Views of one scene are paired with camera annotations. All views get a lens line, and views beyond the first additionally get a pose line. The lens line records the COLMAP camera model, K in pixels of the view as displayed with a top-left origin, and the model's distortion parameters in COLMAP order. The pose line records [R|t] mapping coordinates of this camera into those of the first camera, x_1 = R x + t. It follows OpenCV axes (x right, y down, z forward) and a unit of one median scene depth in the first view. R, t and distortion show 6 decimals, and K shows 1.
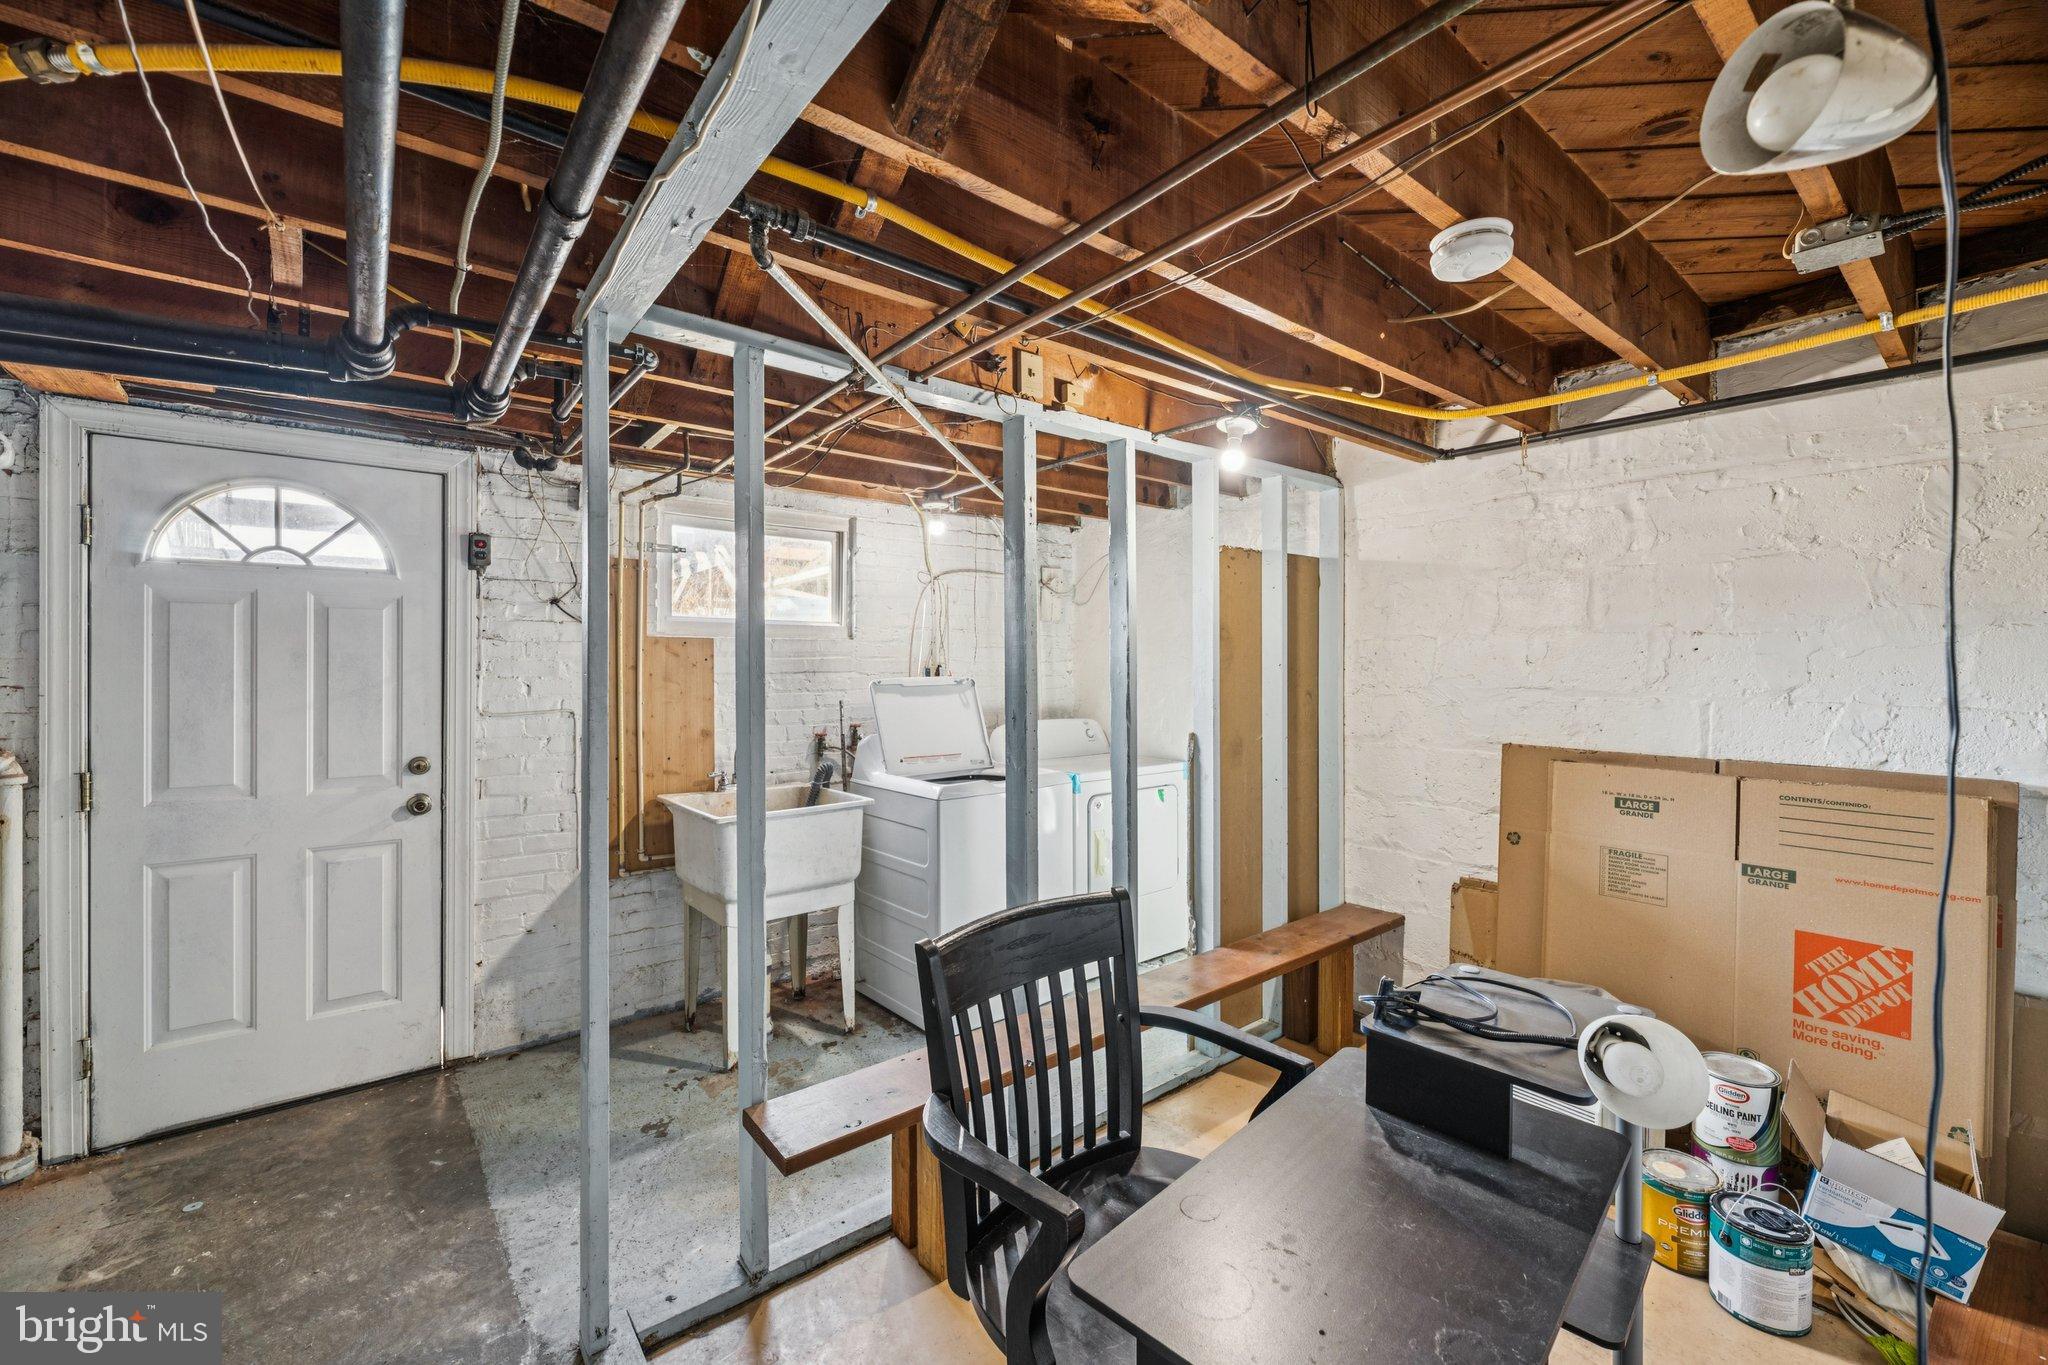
lens RADIAL K [[816.4, 0, 1025.7], [0, 816.4, 677.2], [0, 0, 1]] dist [0.000432, 0.000275]
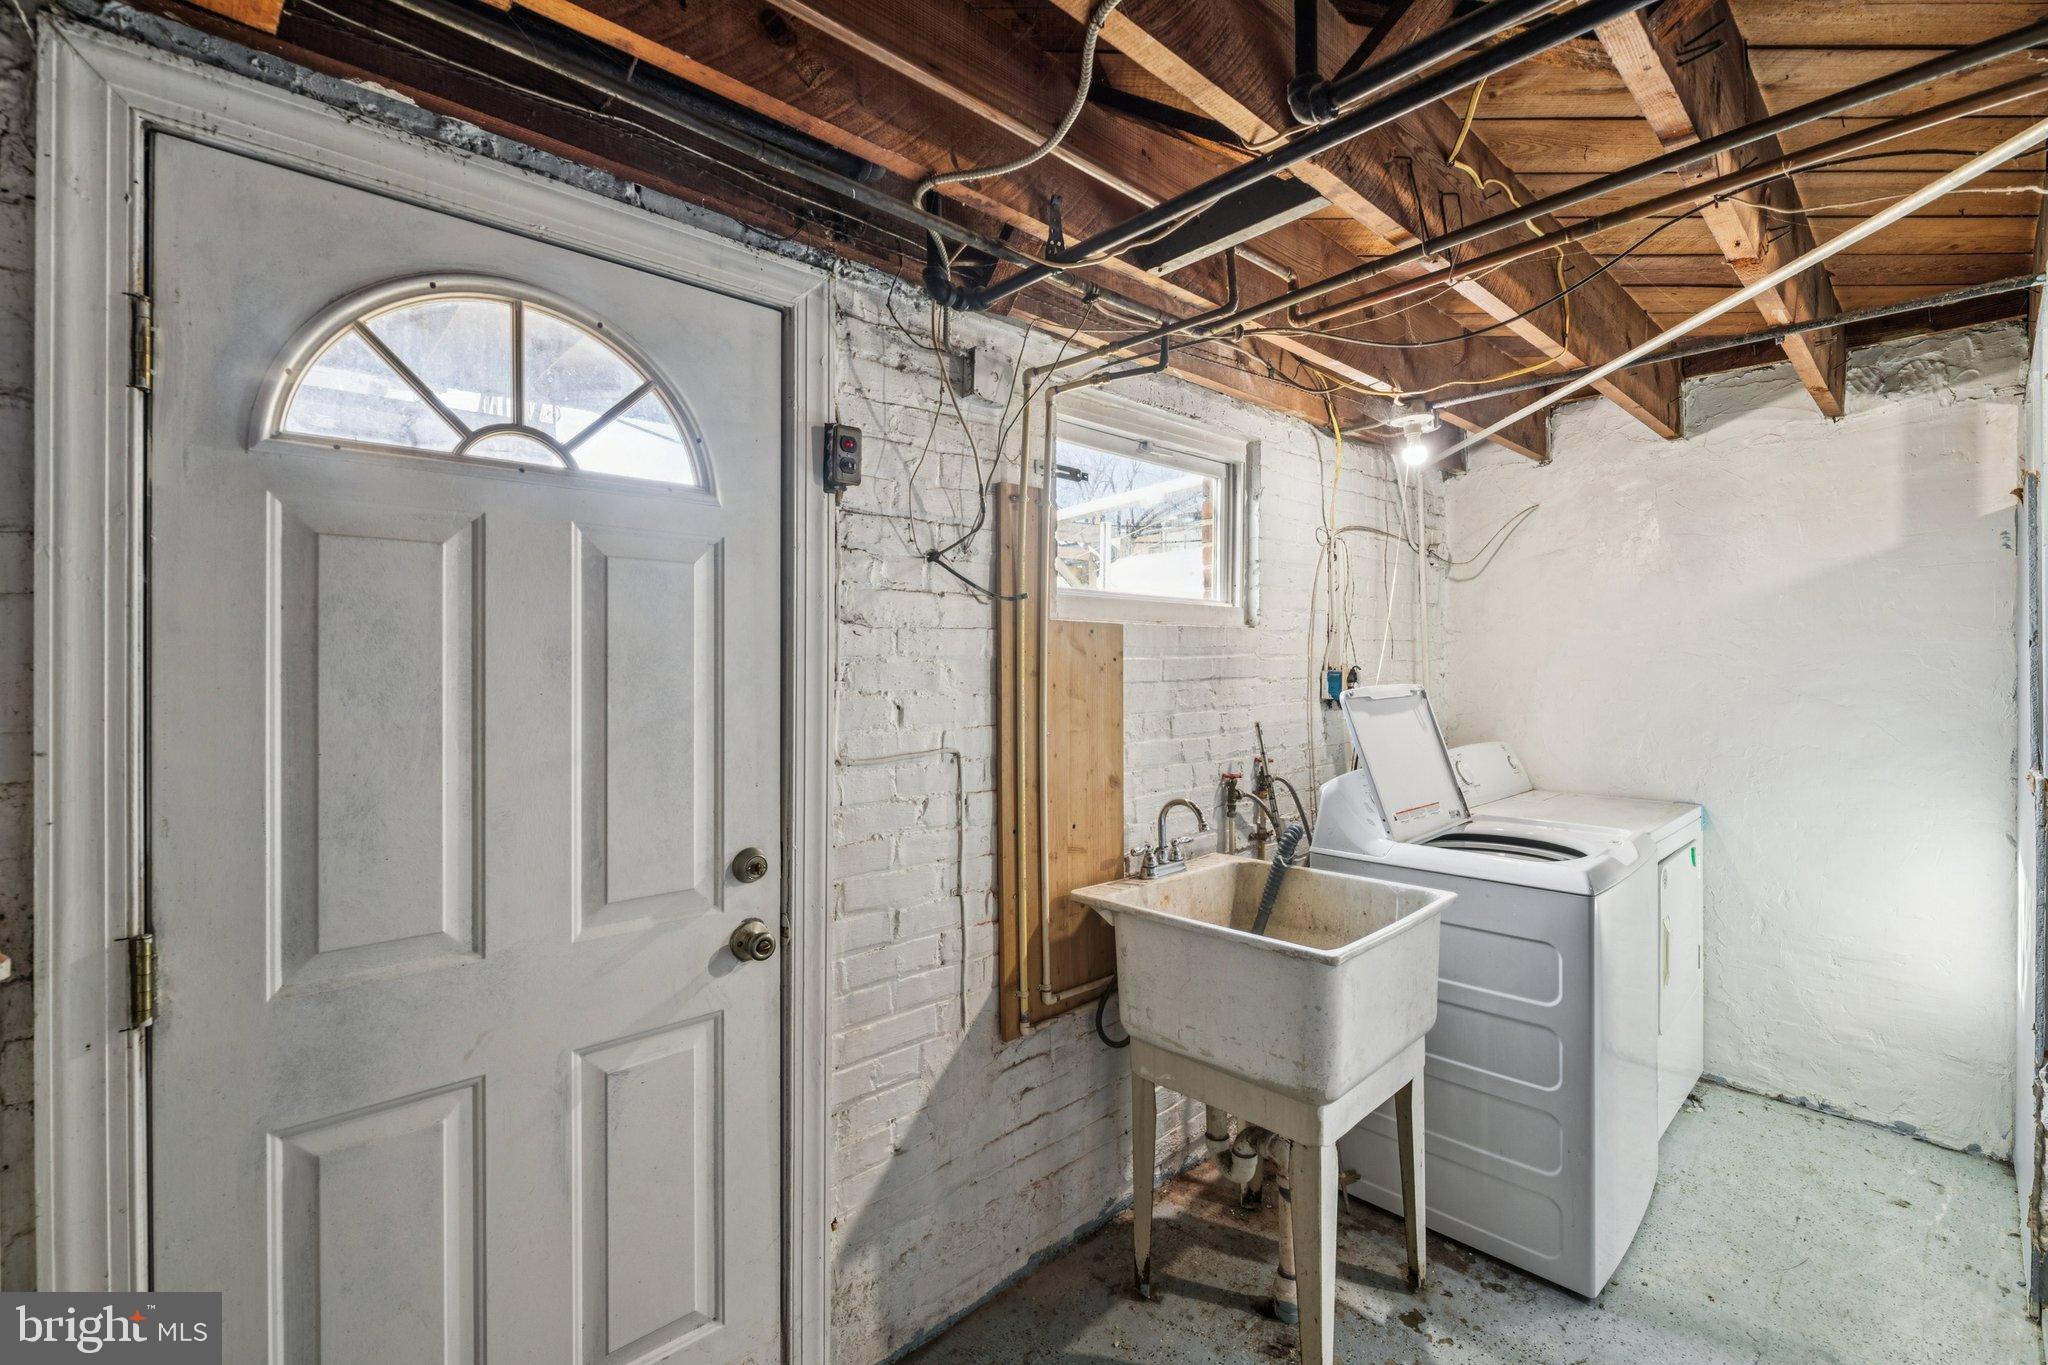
lens RADIAL K [[864.4, 0, 1022.2], [0, 864.4, 674.9], [0, 0, 1]] dist [-0.003264, -0.000937]
pose [[0.997572, -0.005569, 0.069426, -0.596627], [0.005802, 0.999978, -0.003152, -0.009715], [-0.069407, 0.003548, 0.997582, 0.432137]]
